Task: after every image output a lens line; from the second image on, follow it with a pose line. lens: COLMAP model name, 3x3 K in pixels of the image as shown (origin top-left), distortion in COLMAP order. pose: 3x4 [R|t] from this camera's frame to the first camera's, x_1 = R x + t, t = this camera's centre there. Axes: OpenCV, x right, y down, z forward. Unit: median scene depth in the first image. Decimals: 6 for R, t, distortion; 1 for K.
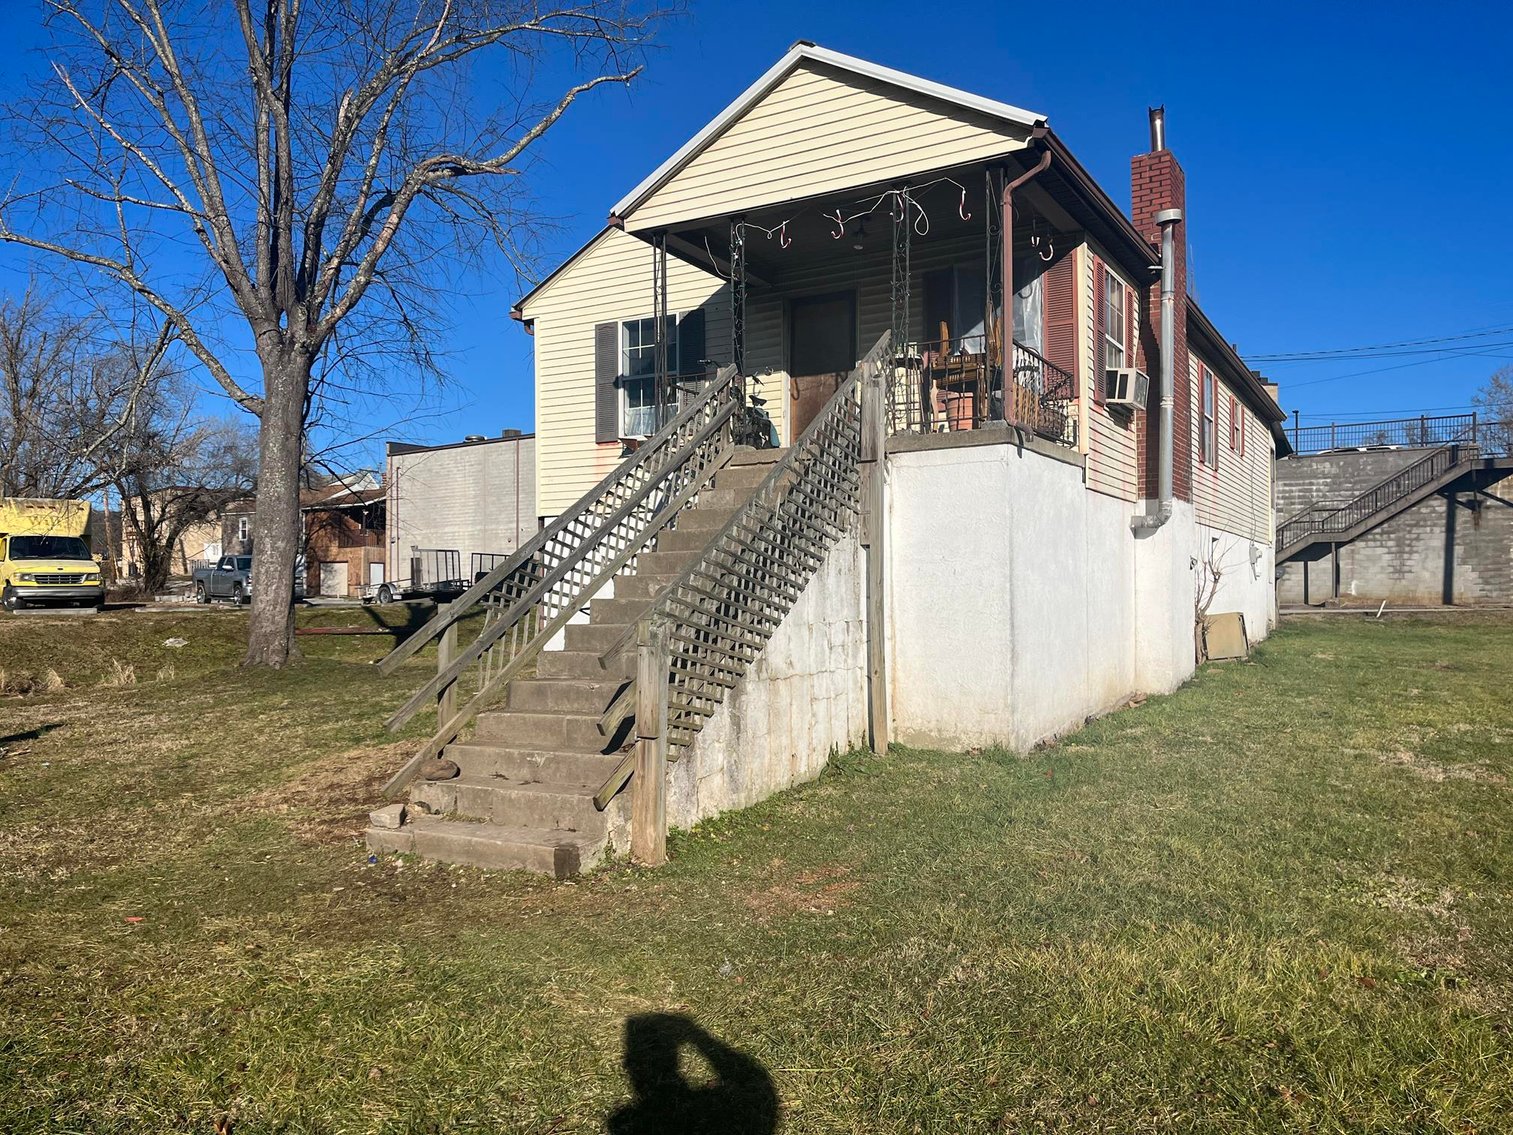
lens RADIAL K [[1138.7, 0, 756.8], [0, 1138.7, 575.1], [0, 0, 1]] dist [0.063252, -0.078834]
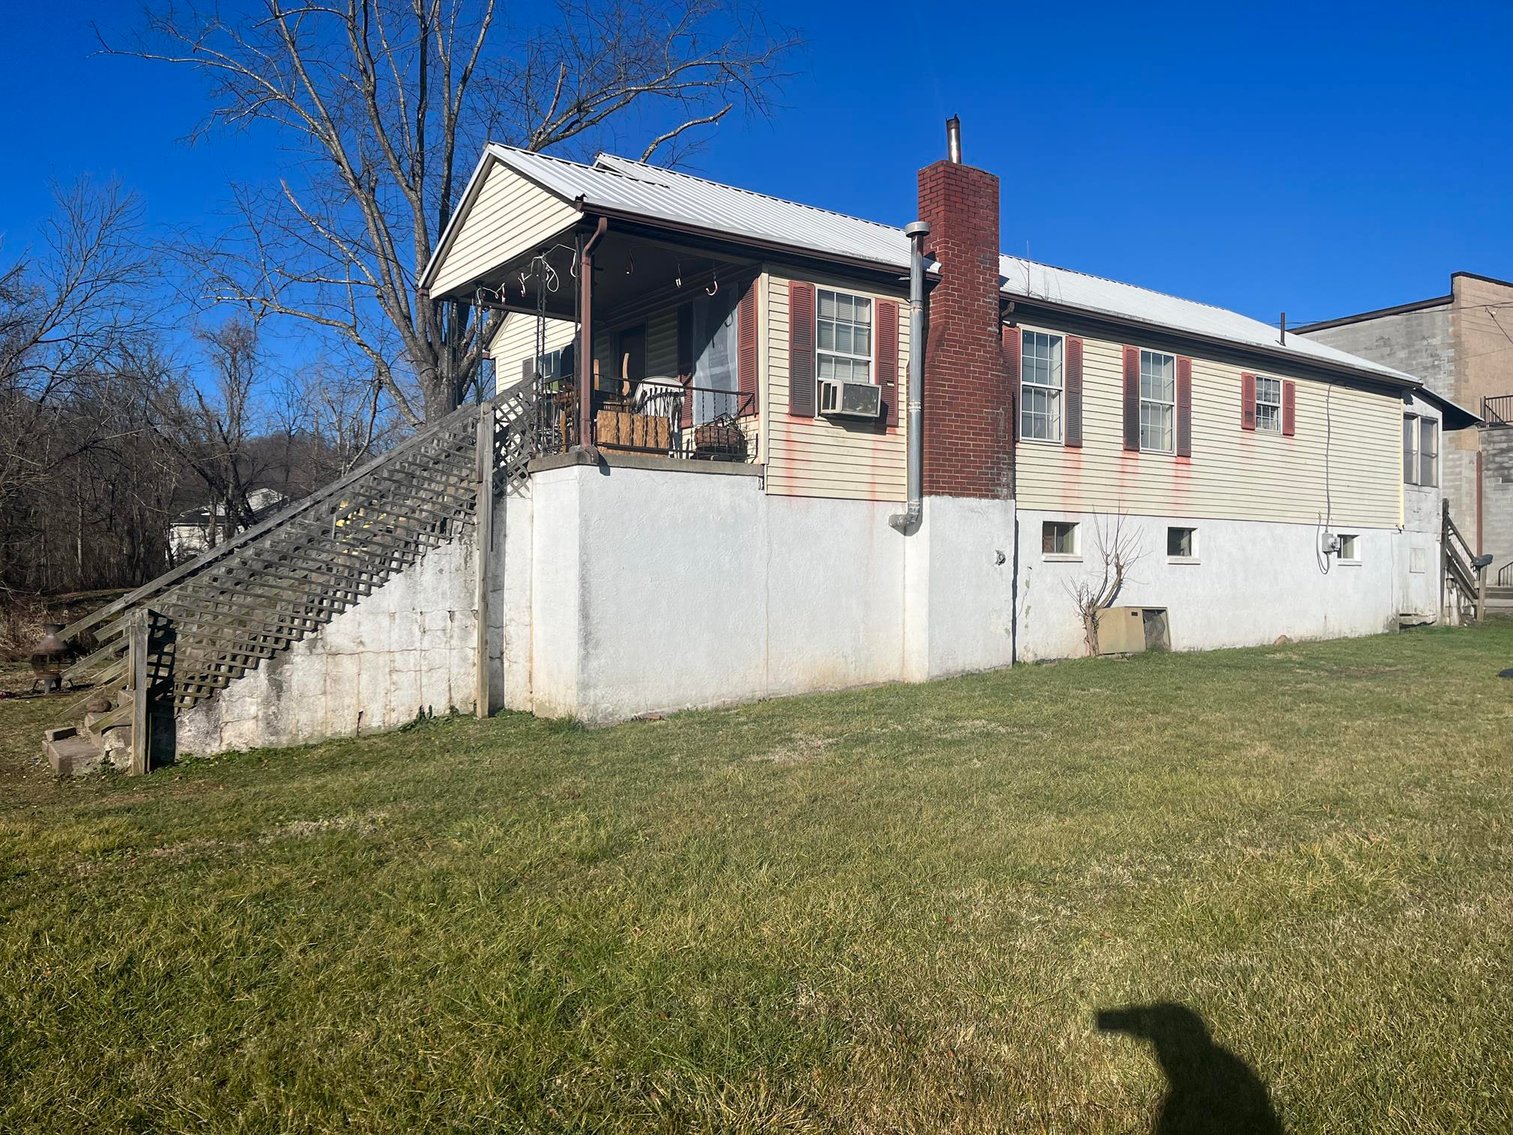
lens RADIAL K [[1138.7, 0, 761.0], [0, 1138.7, 562.3], [0, 0, 1]] dist [0.063252, -0.078834]
pose [[0.913407, 0.004460, -0.407024, 0.832593], [-0.000521, 0.999952, 0.009790, -0.023799], [0.407048, -0.008730, 0.913365, -0.015170]]
